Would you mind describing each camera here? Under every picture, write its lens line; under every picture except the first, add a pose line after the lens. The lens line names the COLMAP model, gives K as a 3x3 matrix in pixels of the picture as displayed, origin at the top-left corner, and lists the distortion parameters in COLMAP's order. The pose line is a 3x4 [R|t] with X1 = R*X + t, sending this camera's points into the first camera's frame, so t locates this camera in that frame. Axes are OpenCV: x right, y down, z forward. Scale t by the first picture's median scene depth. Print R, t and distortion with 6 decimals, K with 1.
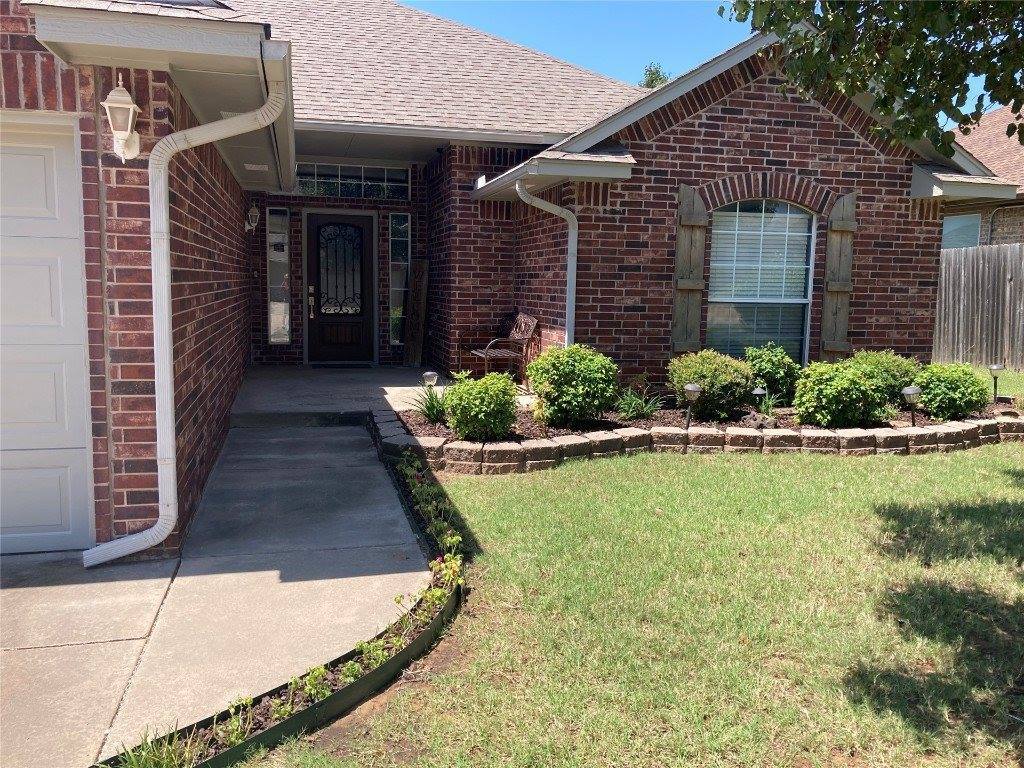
lens RADIAL K [[840.9, 0, 510.4], [0, 840.9, 384.5], [0, 0, 1]] dist [0.011339, -0.007562]
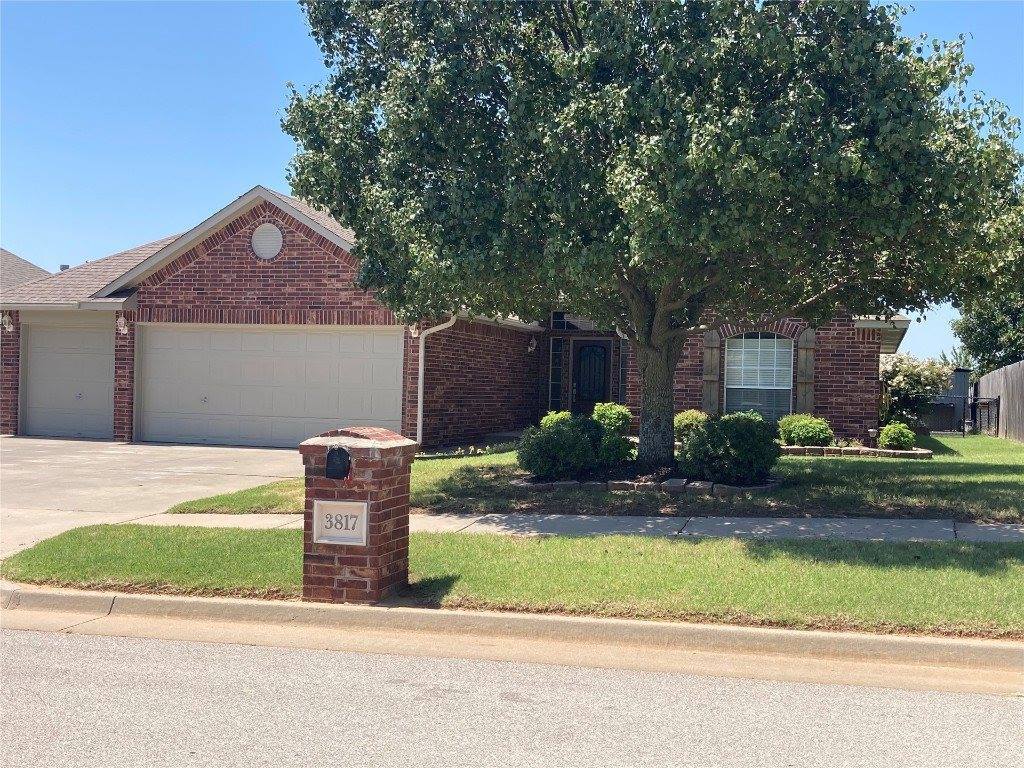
lens RADIAL K [[1192.6, 0, 512.3], [0, 1192.6, 384.3], [0, 0, 1]] dist [0.005197, 0.000000]
pose [[0.847182, 0.001263, -0.531302, 1.233454], [-0.074853, 0.990307, -0.117001, 0.234953], [0.526004, 0.138891, 0.839064, -1.431387]]
